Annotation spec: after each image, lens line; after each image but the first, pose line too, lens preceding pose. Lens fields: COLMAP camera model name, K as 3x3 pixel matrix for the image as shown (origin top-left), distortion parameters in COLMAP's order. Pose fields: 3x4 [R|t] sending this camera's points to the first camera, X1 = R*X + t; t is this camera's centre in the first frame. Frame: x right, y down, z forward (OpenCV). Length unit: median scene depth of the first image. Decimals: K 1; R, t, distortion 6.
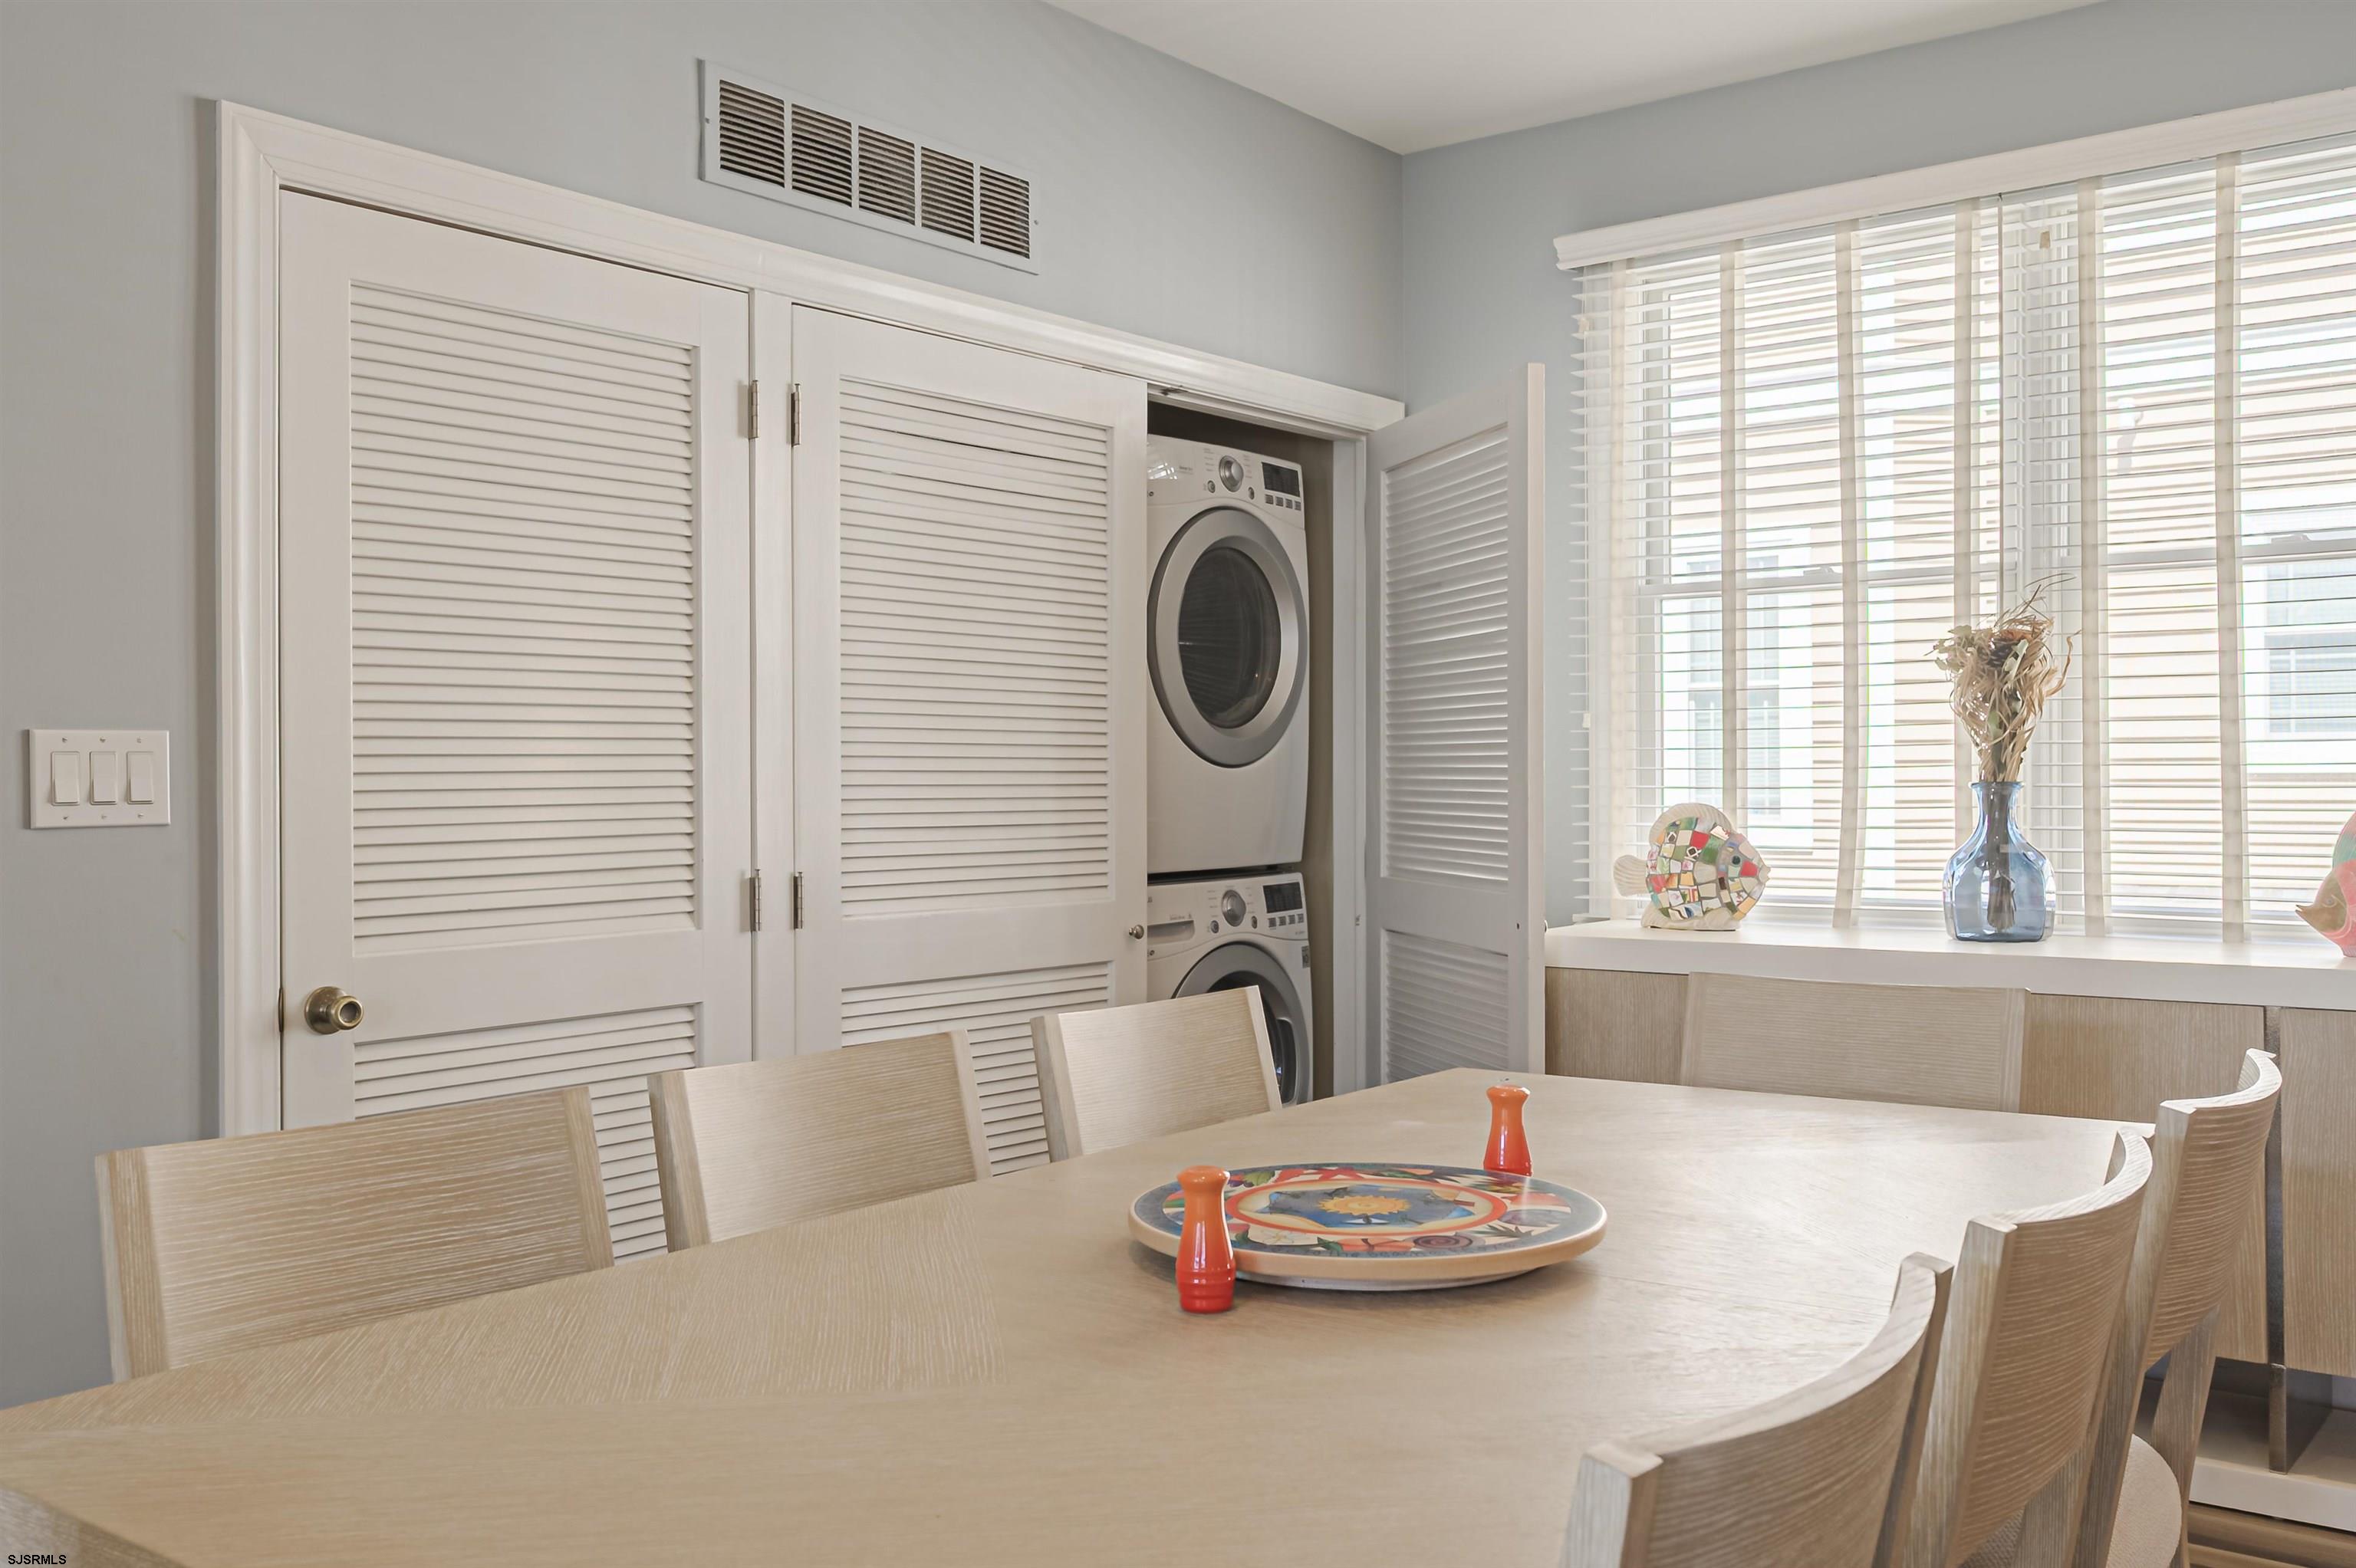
lens RADIAL K [[2096.9, 0, 1198.7], [0, 2096.9, 743.6], [0, 0, 1]] dist [0.021157, 0.003252]
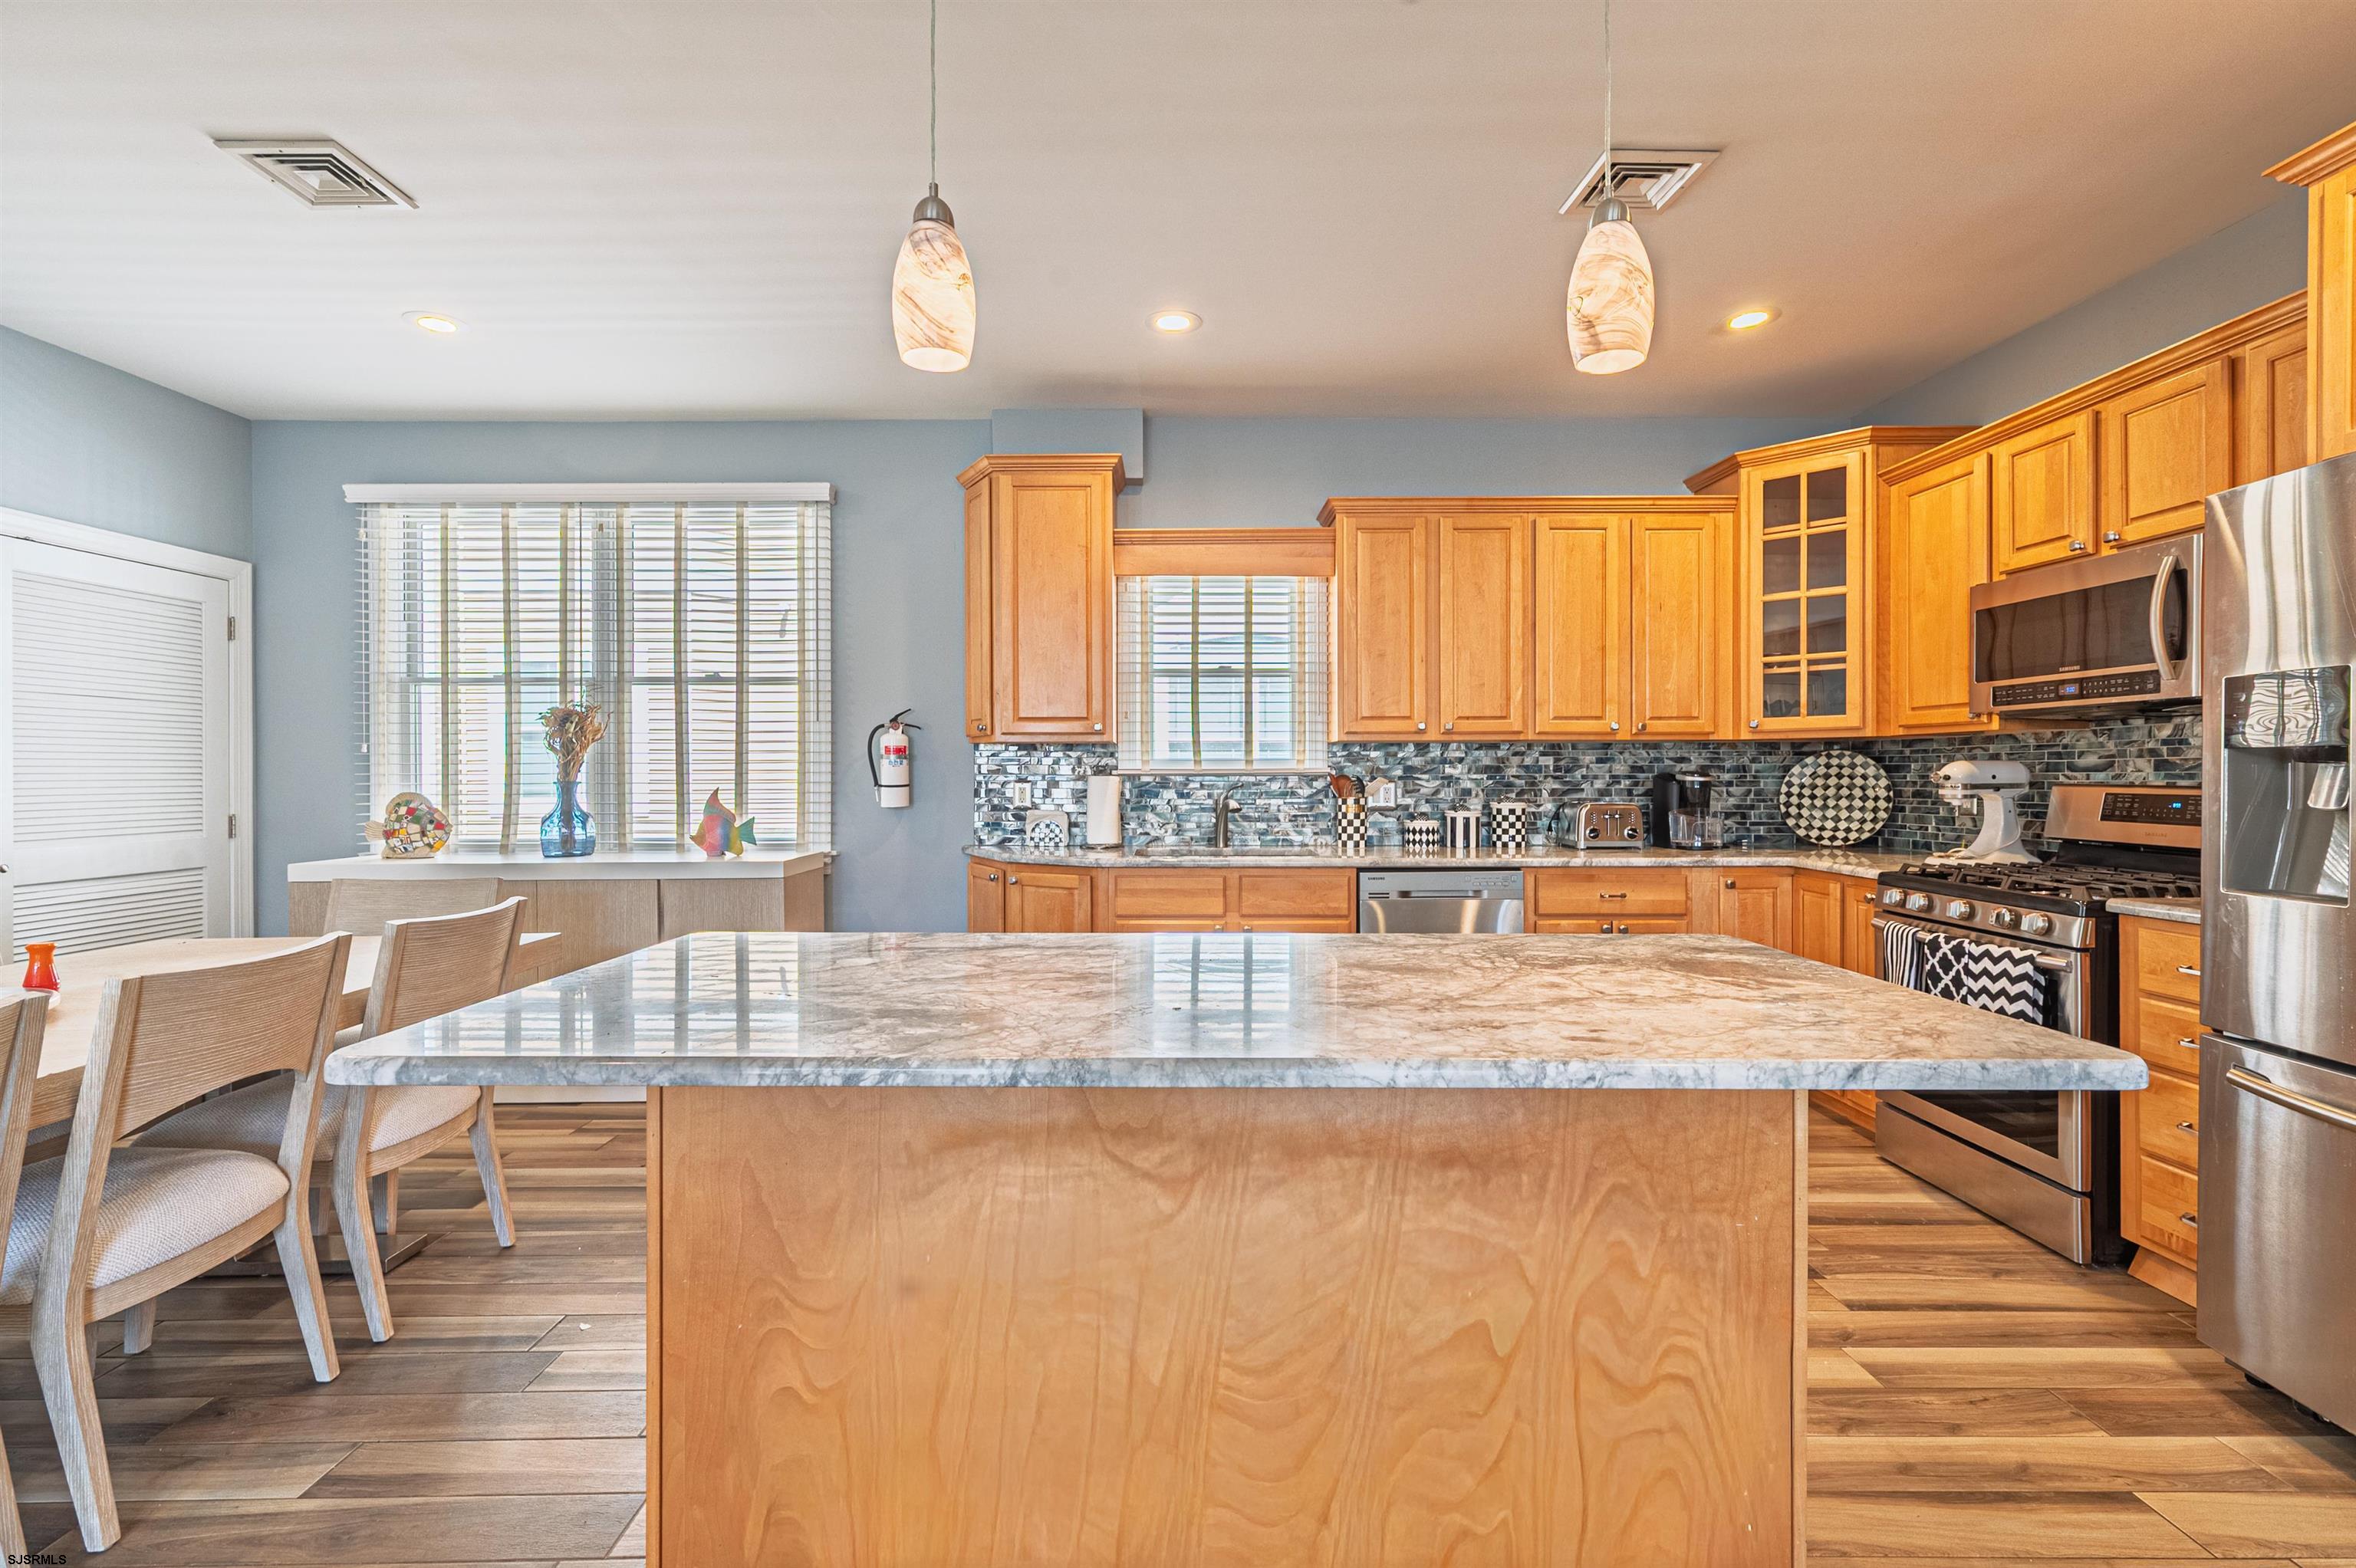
lens RADIAL K [[1050.3, 0, 1176.0], [0, 1050.3, 781.2], [0, 0, 1]] dist [0.000295, -0.000345]
pose [[0.787317, -0.000699, 0.616548, 0.213320], [-0.009800, 0.999859, 0.013648, -0.002134], [-0.616470, -0.016787, 0.787199, -0.210595]]
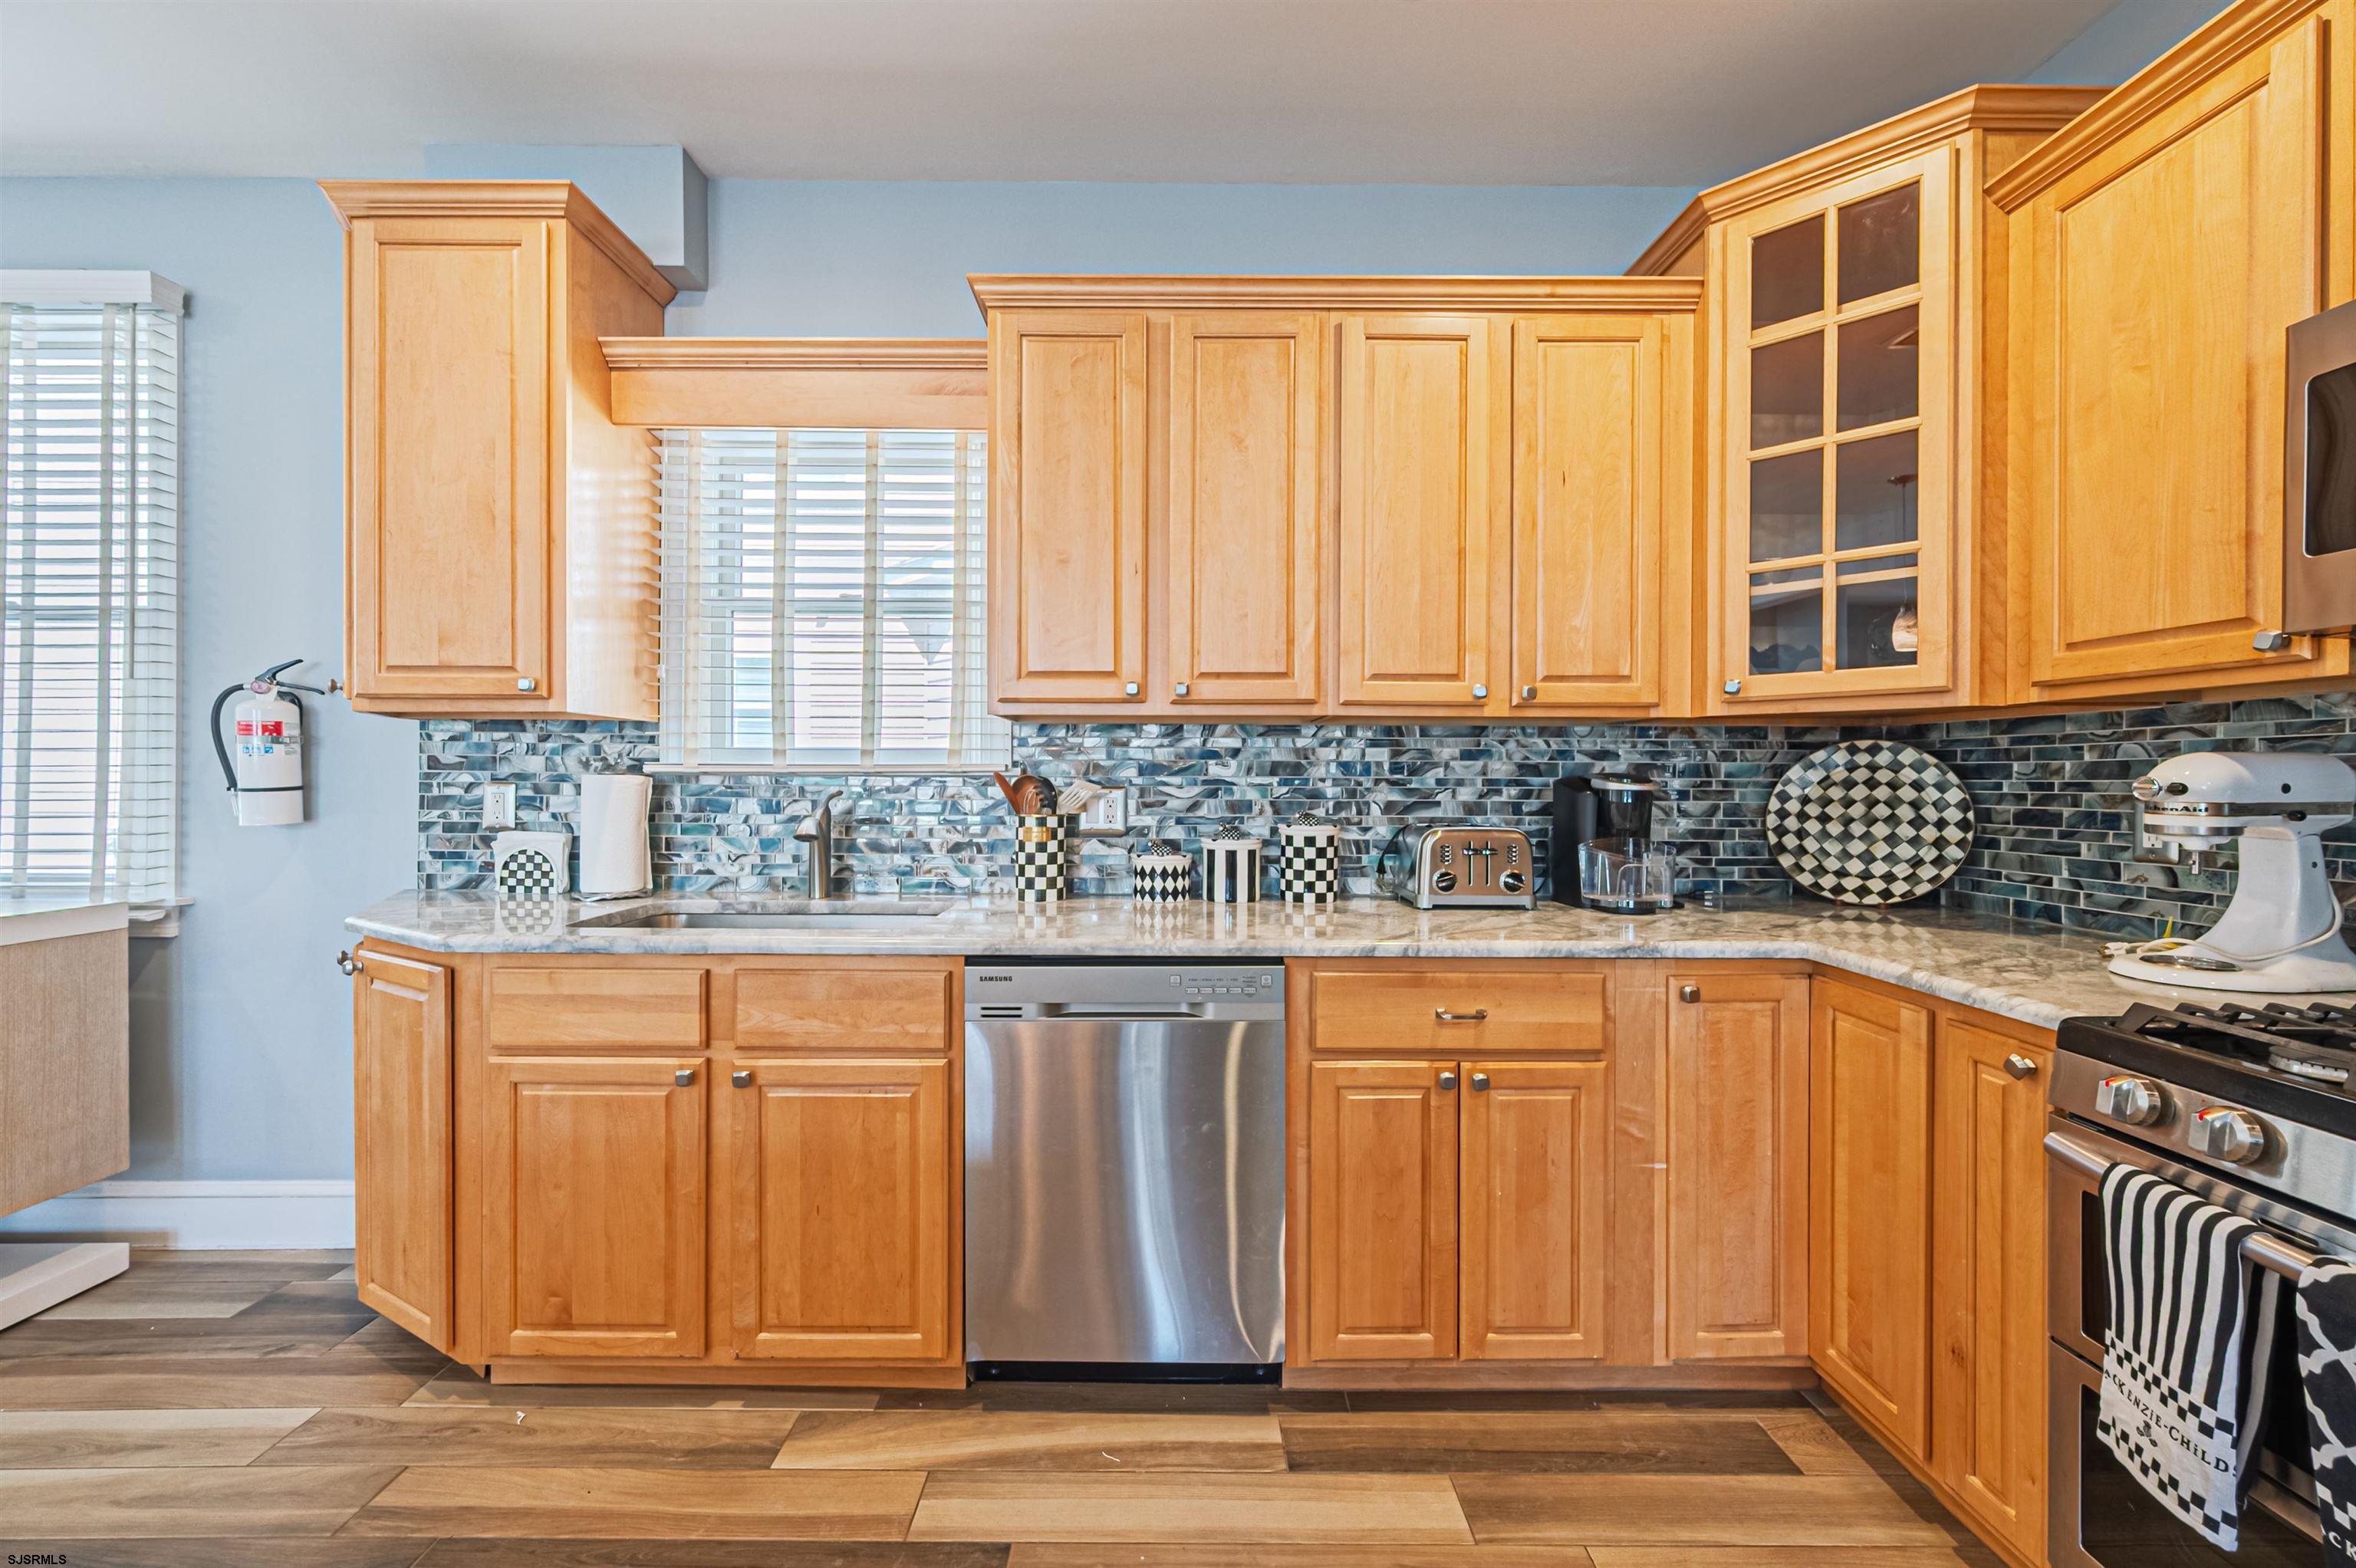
lens RADIAL K [[929.2, 0, 1171.6], [0, 929.2, 780.5], [0, 0, 1]] dist [-0.001018, -0.000017]
pose [[0.788931, 0.007119, 0.614440, 0.758876], [-0.016577, 0.999816, 0.009700, 0.000293], [-0.614258, -0.017838, 0.788904, 0.045923]]
